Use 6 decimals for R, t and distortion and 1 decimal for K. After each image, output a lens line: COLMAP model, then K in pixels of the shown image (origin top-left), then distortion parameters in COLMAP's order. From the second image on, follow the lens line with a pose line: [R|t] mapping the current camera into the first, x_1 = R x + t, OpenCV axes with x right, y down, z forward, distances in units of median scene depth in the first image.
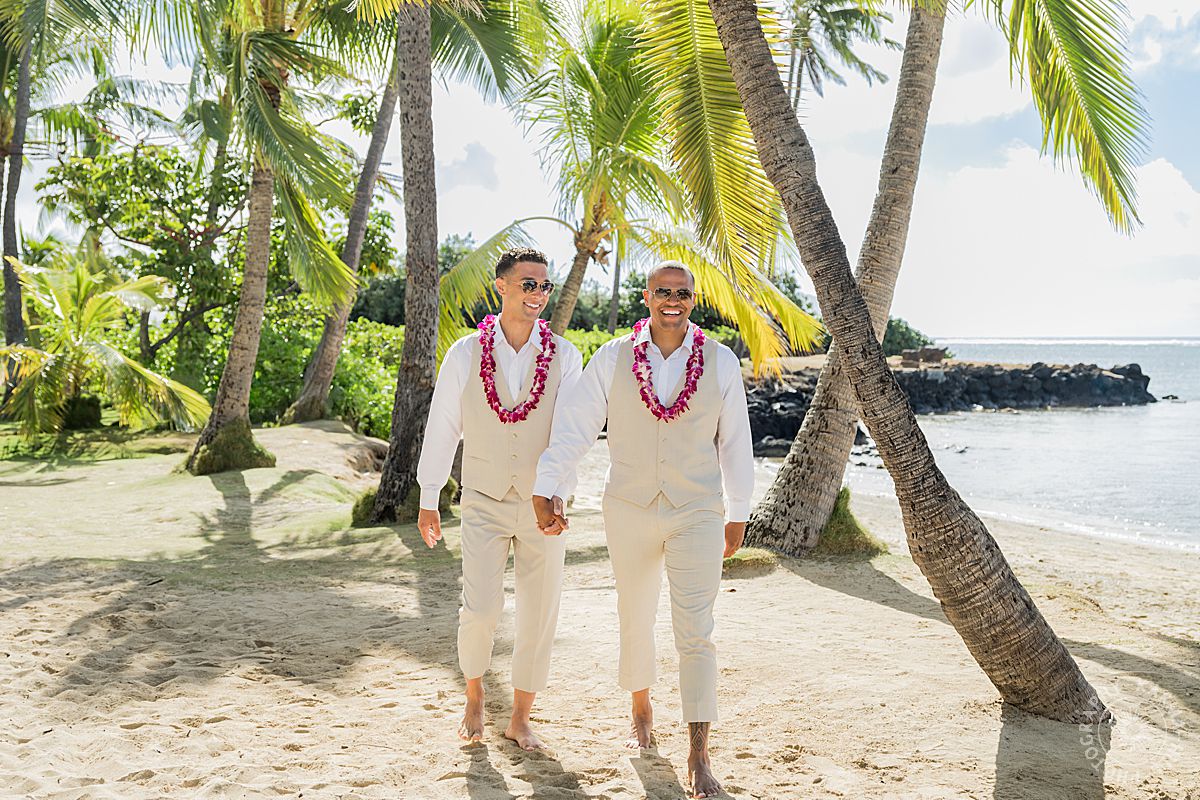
lens RADIAL K [[1533.4, 0, 665.9], [0, 1533.4, 413.3], [0, 0, 1]] dist [0.040190, -0.078091]
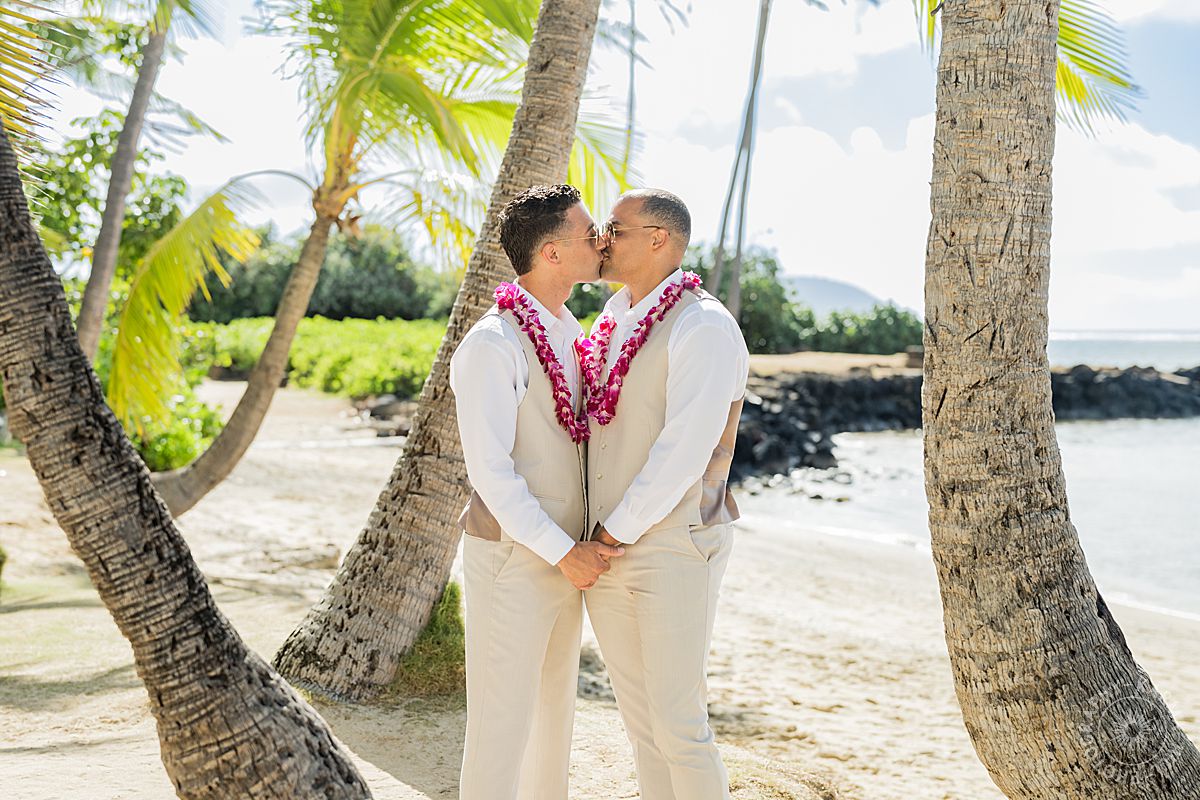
lens RADIAL K [[1767.2, 0, 594.3], [0, 1767.2, 423.7], [0, 0, 1]] dist [-0.005907, -0.019061]
pose [[0.997988, 0.001999, -0.063372, 0.220228], [-0.001818, 0.999994, 0.002902, -0.017758], [0.063377, -0.002781, 0.997986, 0.304503]]
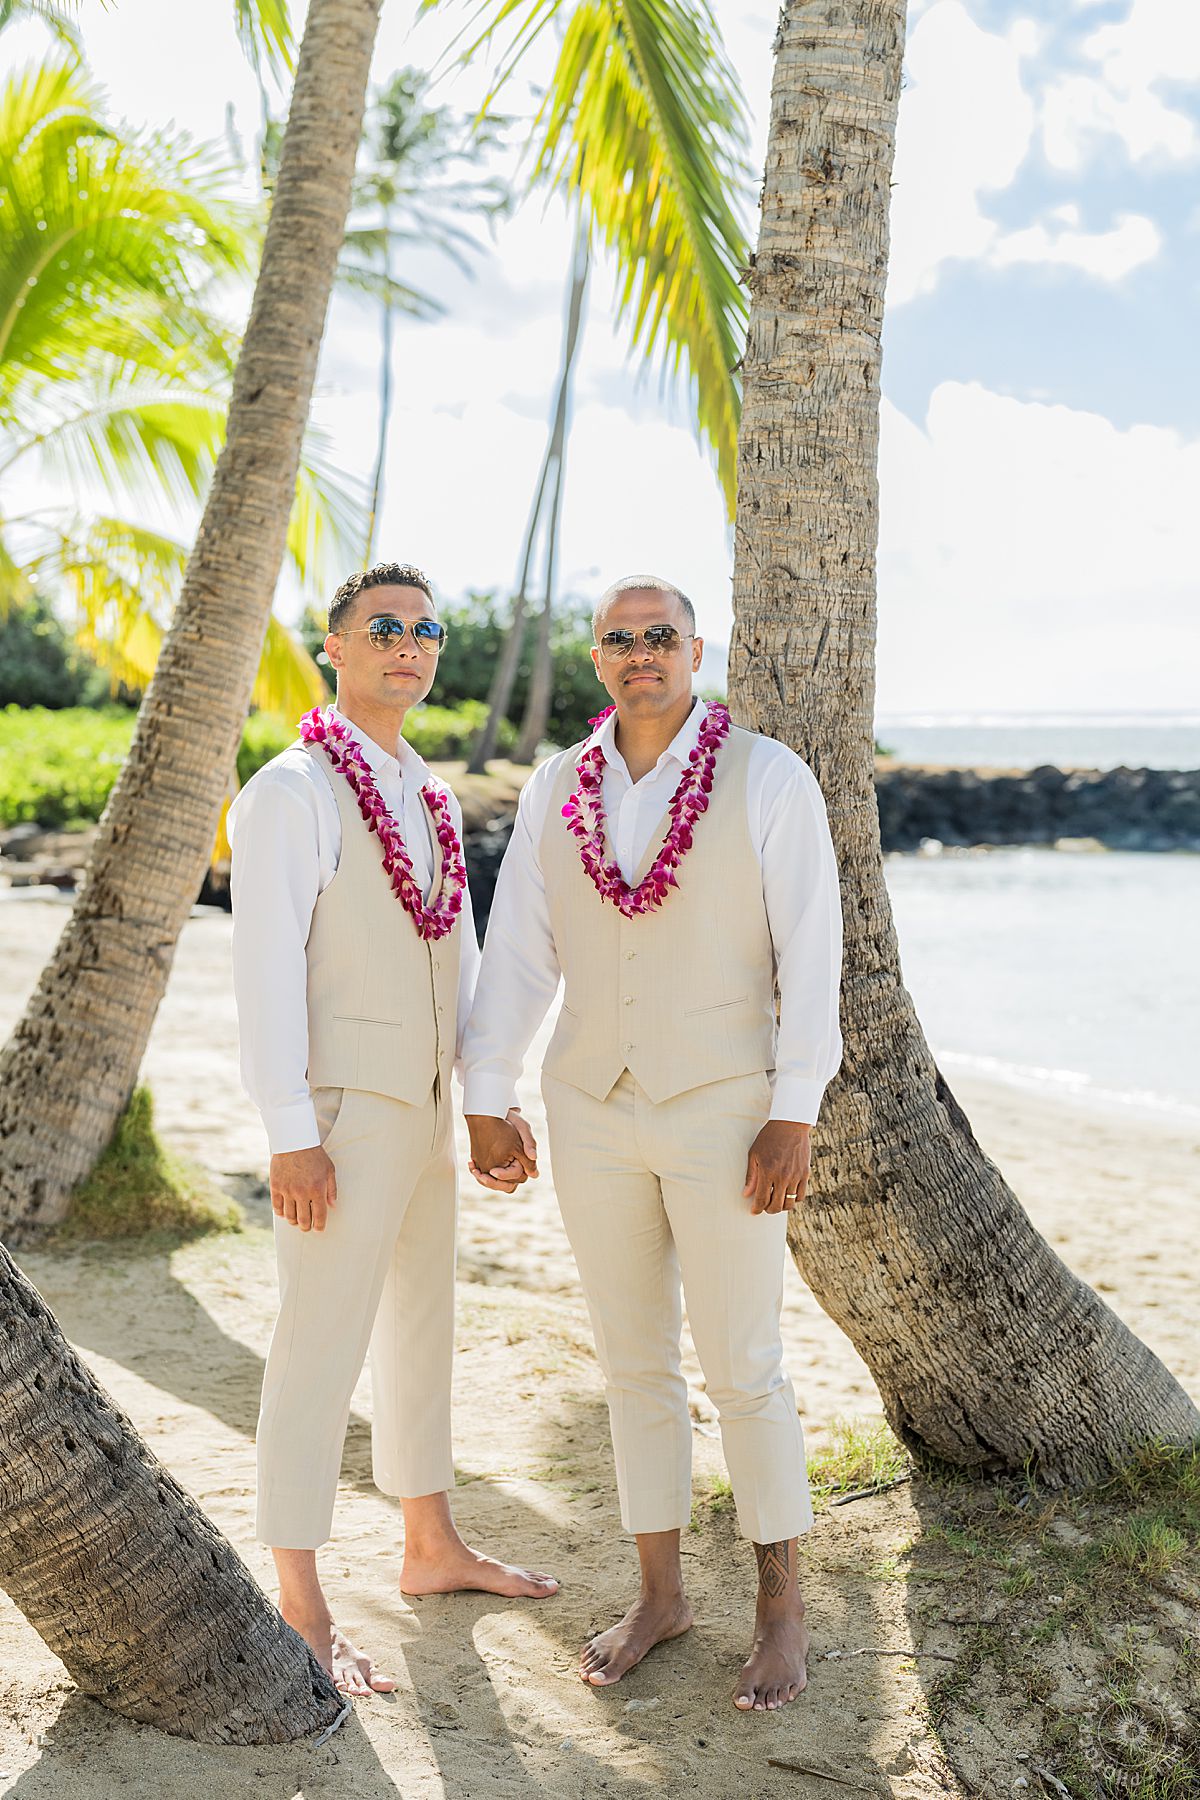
lens RADIAL K [[2685.7, 0, 608.6], [0, 2685.7, 869.2], [0, 0, 1]] dist [-0.006966, 0.102014]
pose [[0.999248, -0.013439, 0.036363, 0.230233], [0.013157, 0.999882, 0.007988, -0.022002], [-0.036466, -0.007504, 0.999307, 0.196575]]
